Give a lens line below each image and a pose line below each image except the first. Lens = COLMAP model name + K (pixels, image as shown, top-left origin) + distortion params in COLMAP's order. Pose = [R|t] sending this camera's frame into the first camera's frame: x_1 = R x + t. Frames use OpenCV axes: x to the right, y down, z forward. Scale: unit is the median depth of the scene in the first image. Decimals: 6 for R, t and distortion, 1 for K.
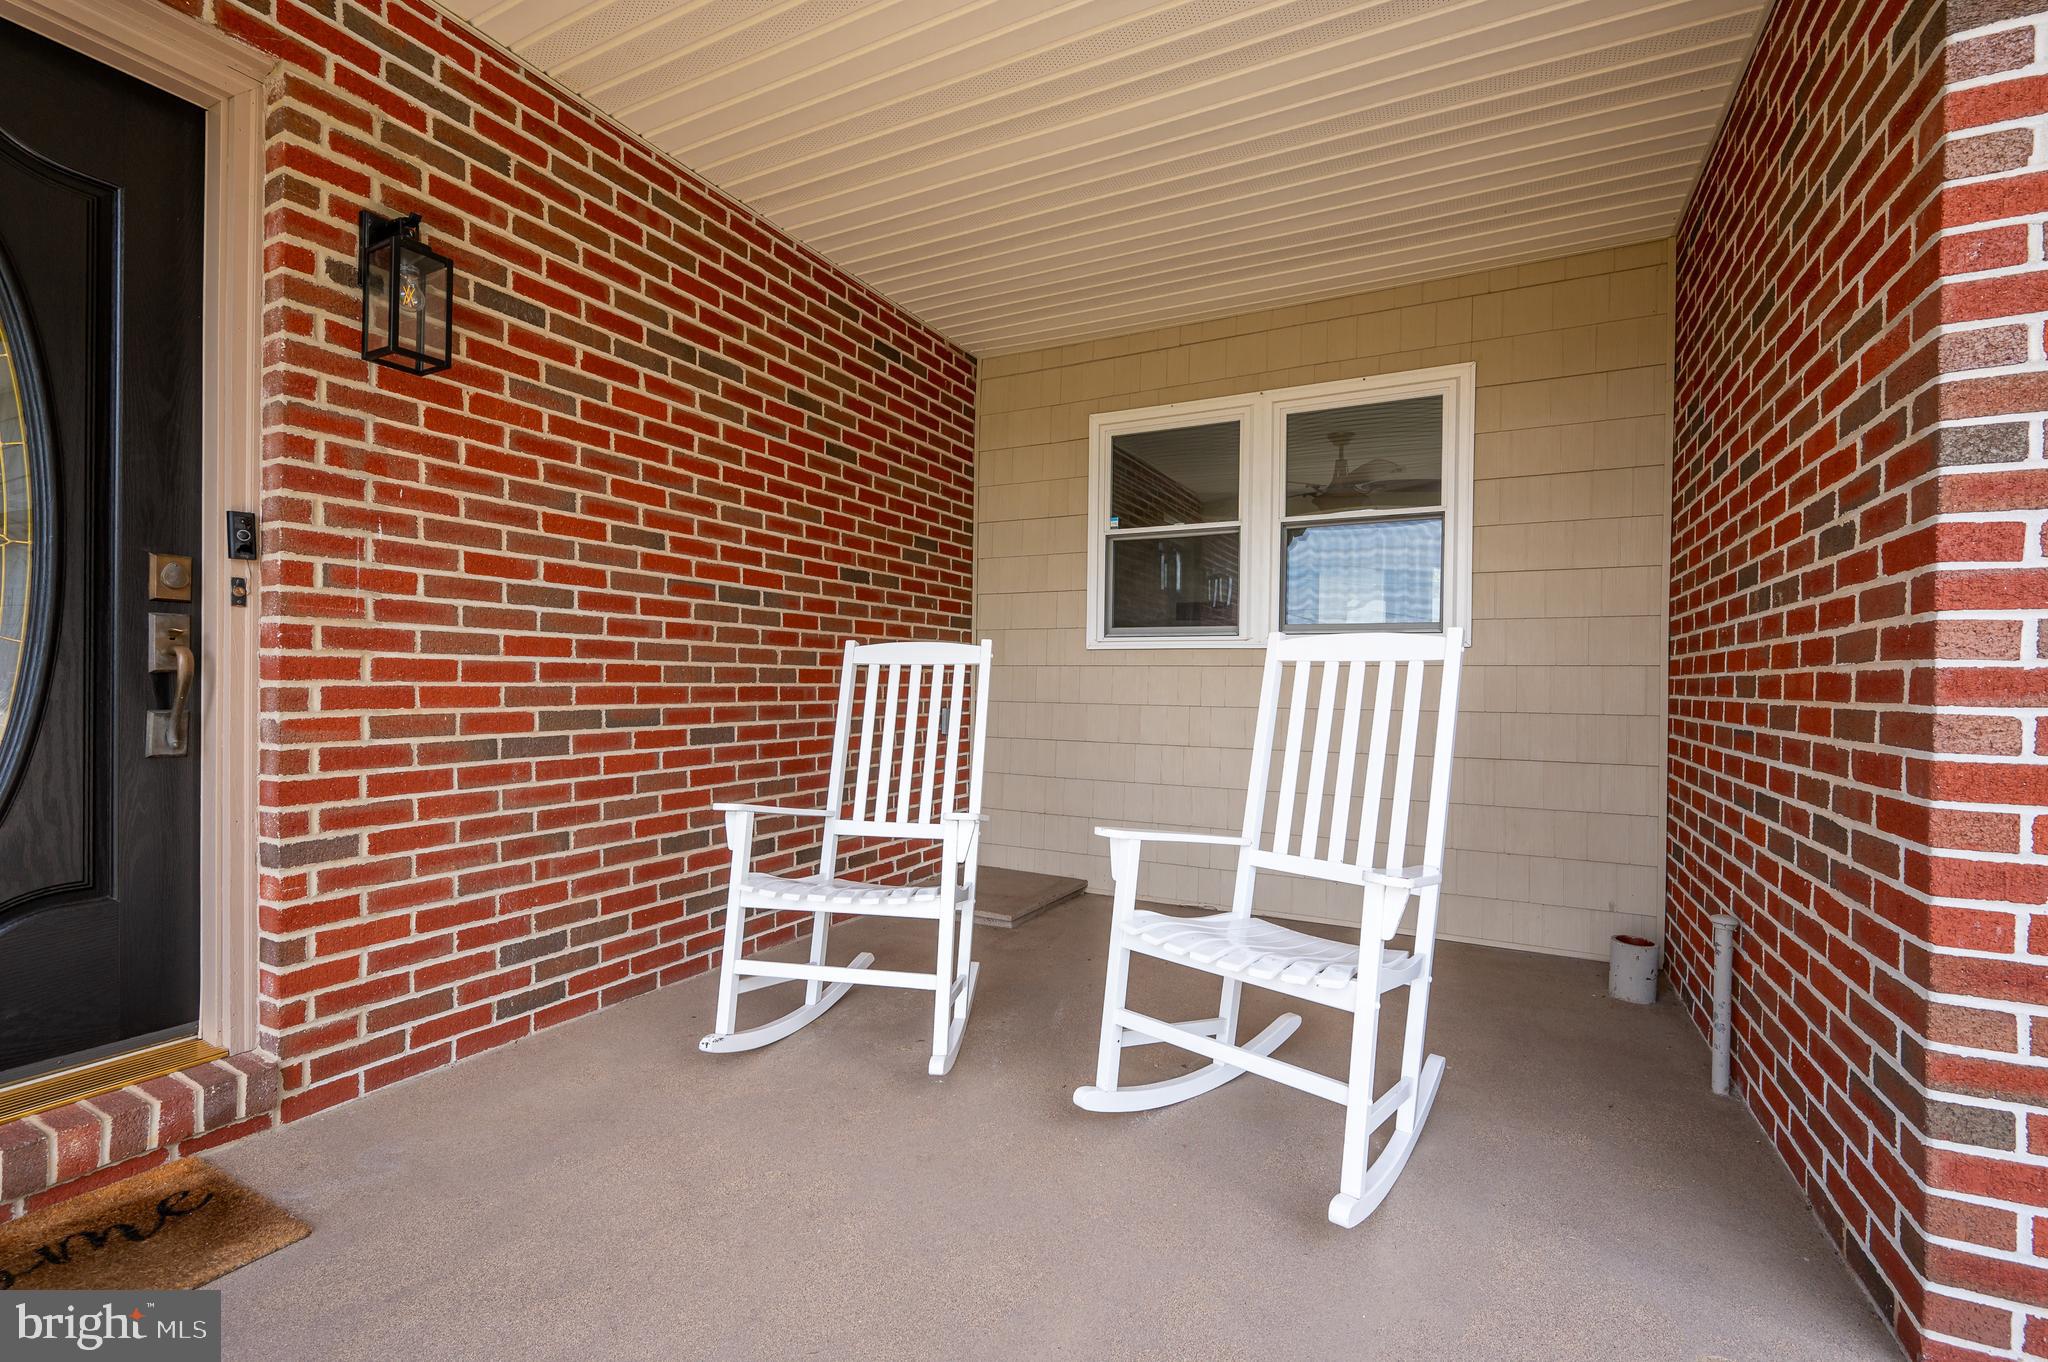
lens RADIAL K [[902.9, 0, 990.8], [0, 902.9, 684.8], [0, 0, 1]] dist [-0.001717, -0.000193]
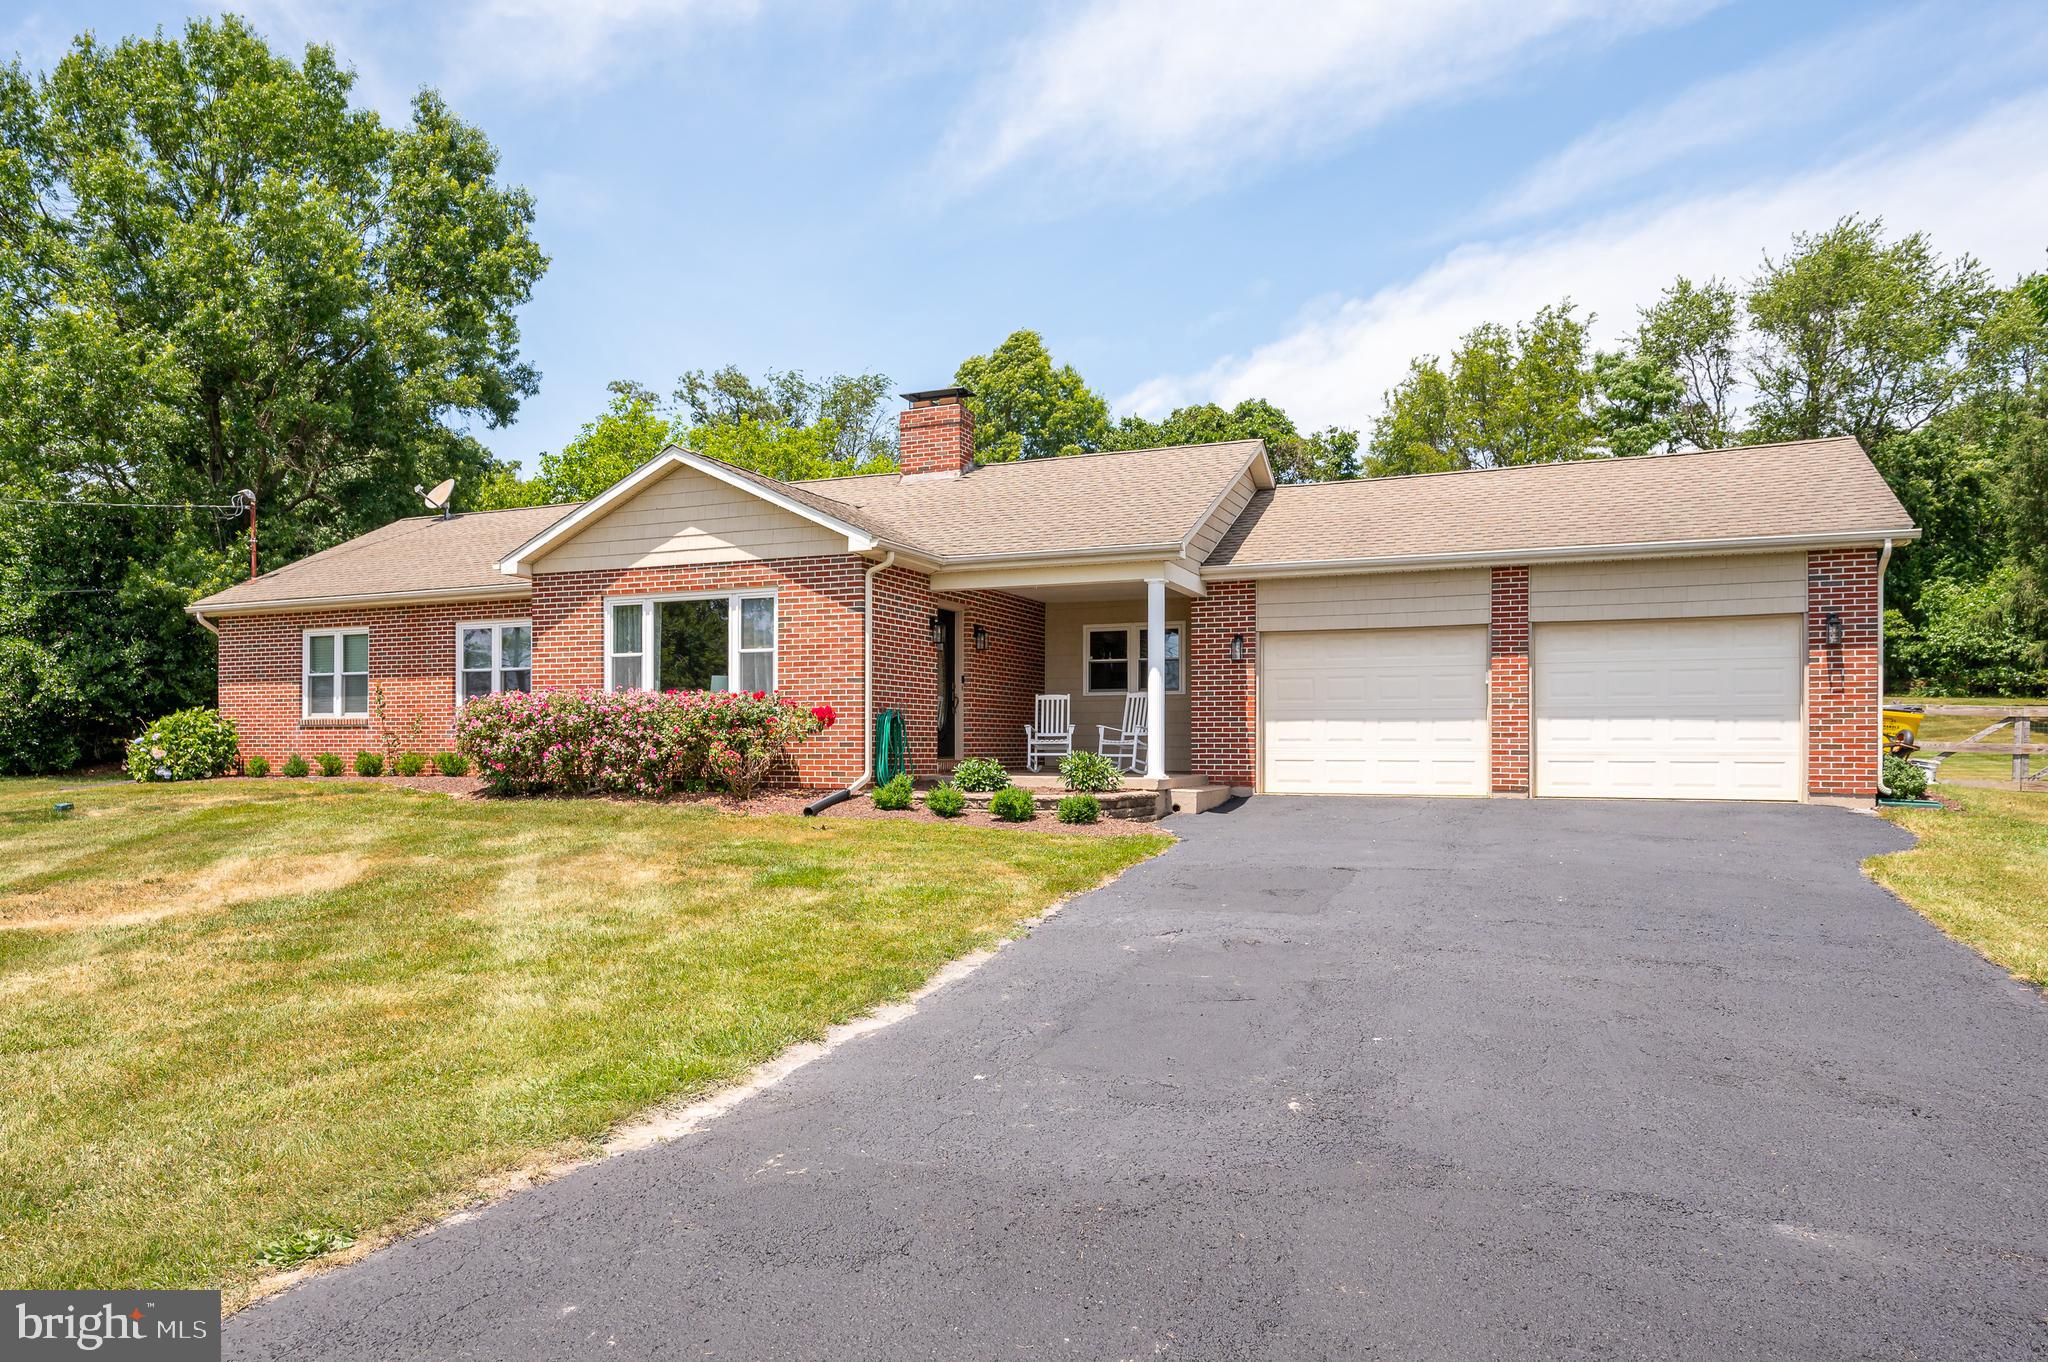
lens RADIAL K [[1338.3, 0, 936.4], [0, 1338.3, 740.3], [0, 0, 1]] dist [-0.002796, 0.000002]
pose [[0.997125, -0.012301, 0.074767, -1.301061], [0.012758, 0.999903, -0.005638, 0.235653], [-0.074691, 0.006576, 0.997185, -6.272904]]
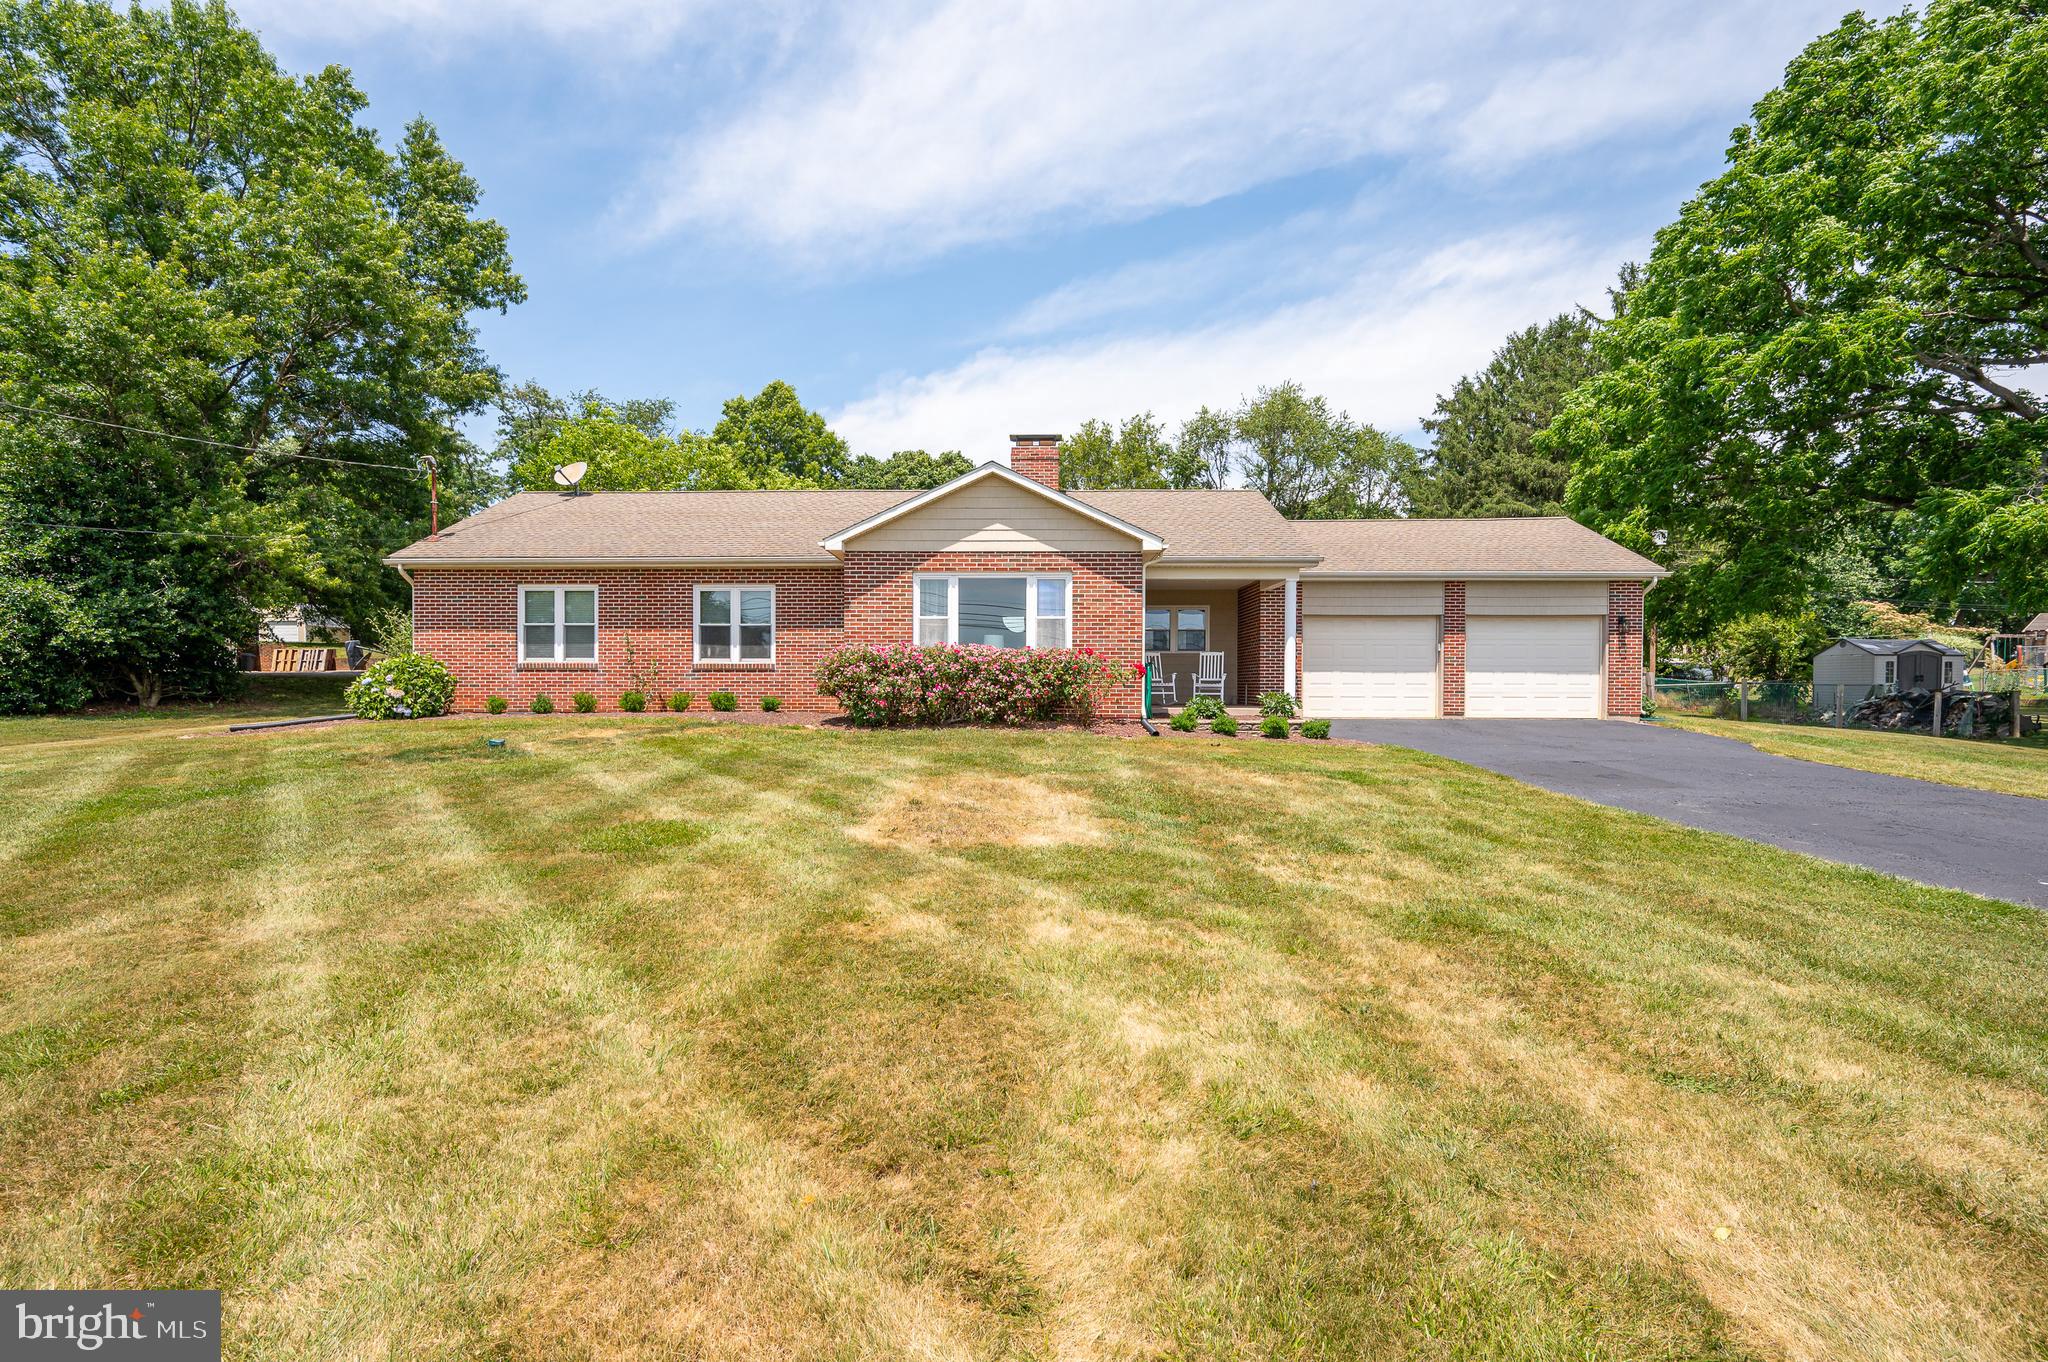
lens RADIAL K [[944.1, 0, 986.0], [0, 944.1, 685.2], [0, 0, 1]] dist [-0.003143, -0.001226]
pose [[0.890056, -0.010615, 0.455728, -4.817632], [0.010423, 0.999941, 0.002936, 0.179611], [-0.455732, 0.002137, 0.890114, -5.152913]]
